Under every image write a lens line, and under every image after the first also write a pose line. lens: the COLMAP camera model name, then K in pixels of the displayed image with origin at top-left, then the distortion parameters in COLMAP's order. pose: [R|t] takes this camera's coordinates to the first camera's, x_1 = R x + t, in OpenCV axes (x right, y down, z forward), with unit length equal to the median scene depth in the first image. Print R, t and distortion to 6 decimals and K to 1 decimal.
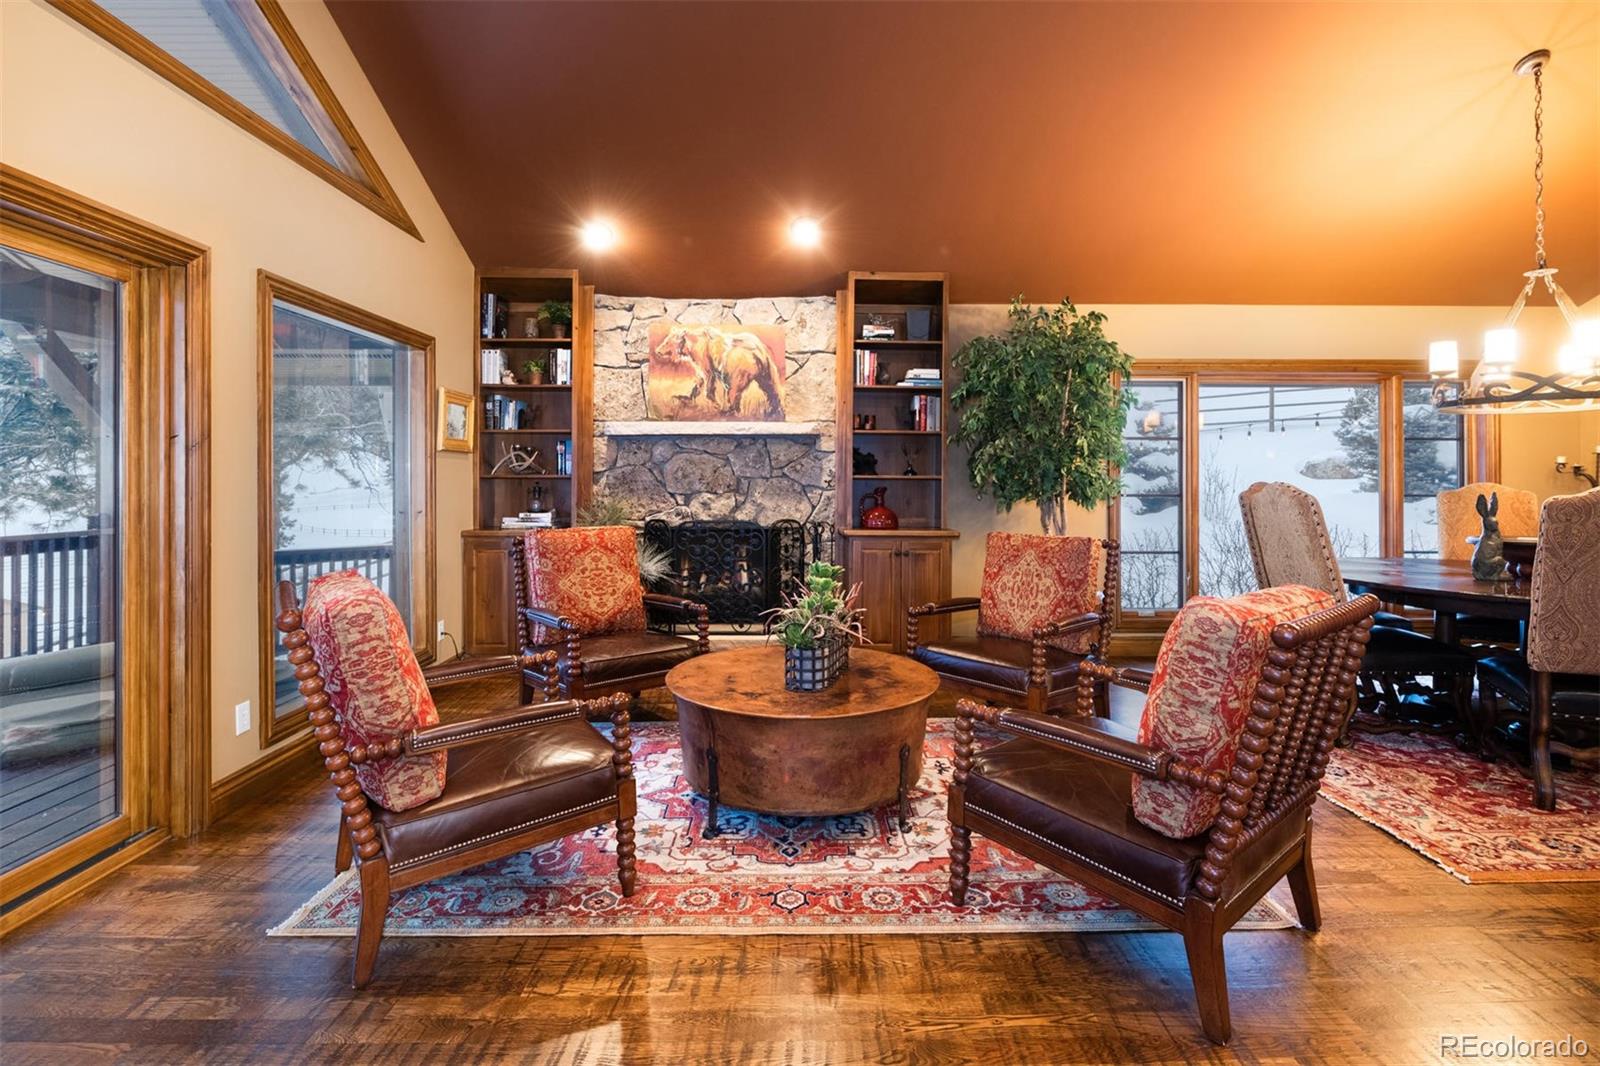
lens RADIAL K [[762.2, 0, 809.1], [0, 762.2, 486.3], [0, 0, 1]] dist [-0.000929, -0.001748]
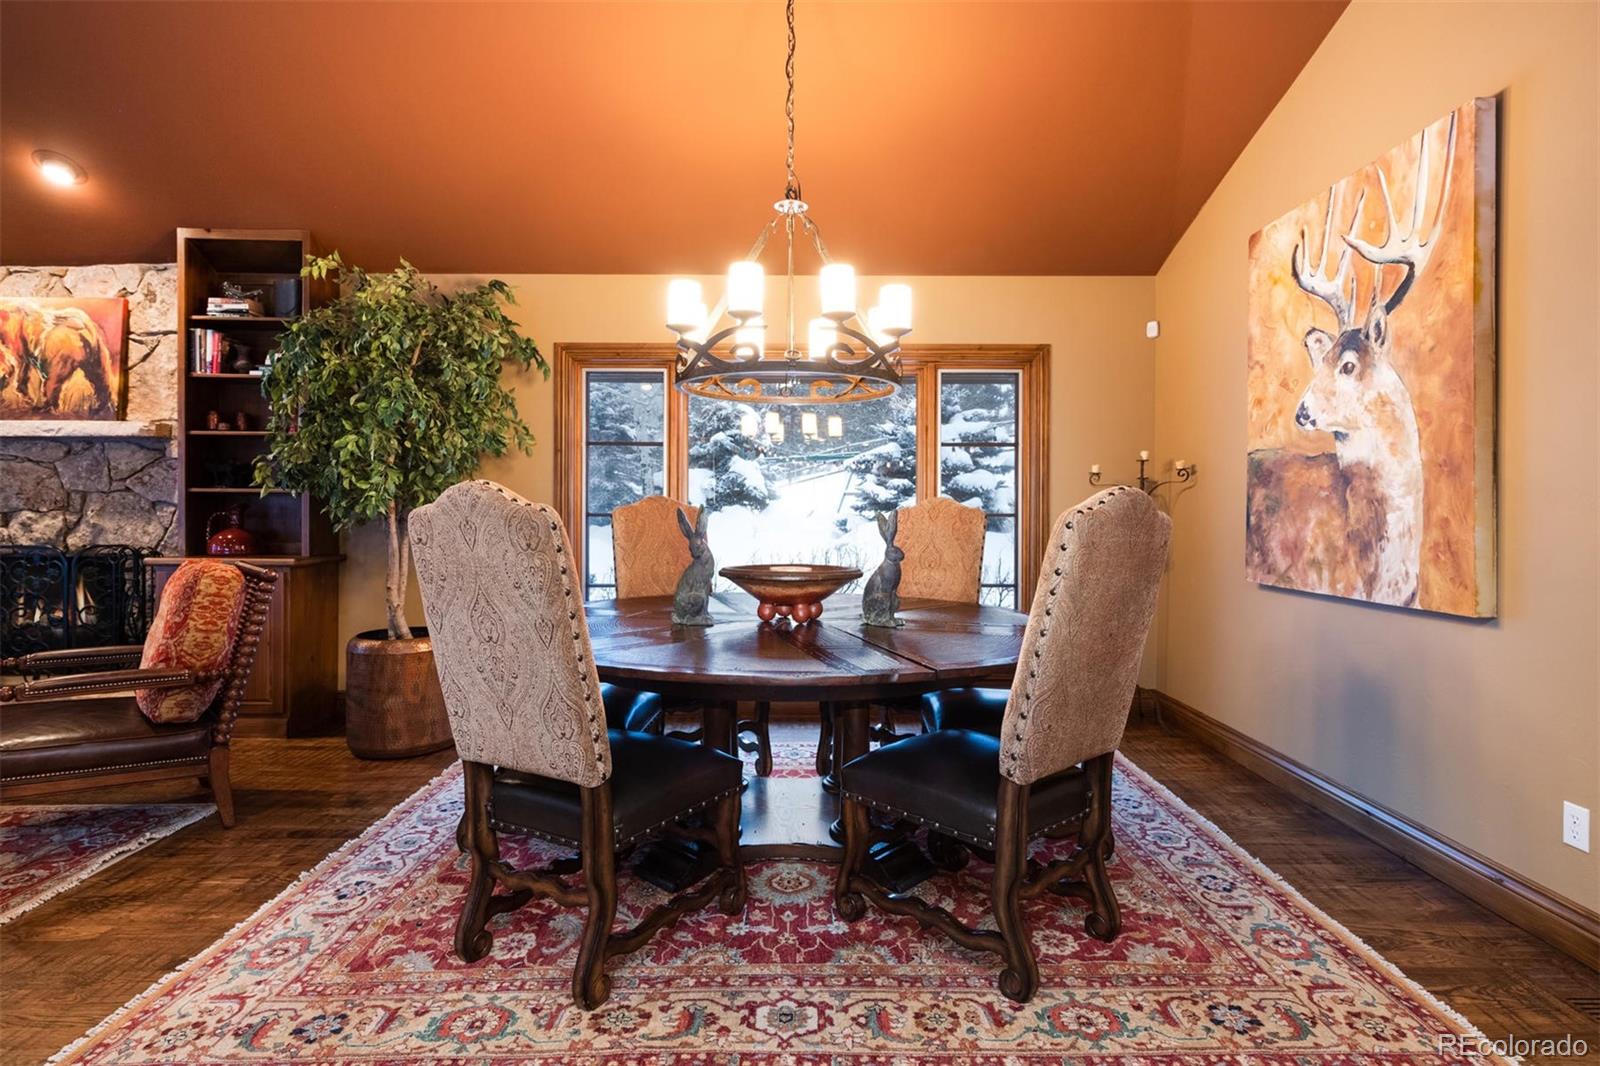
lens RADIAL K [[834.8, 0, 799.3], [0, 834.8, 522.2], [0, 0, 1]] dist [0.011807, -0.001213]
pose [[0.999911, 0.000804, -0.013345, 0.684756], [-0.000738, 0.999988, 0.004942, 0.015651], [0.013349, -0.004931, 0.999899, 0.136250]]
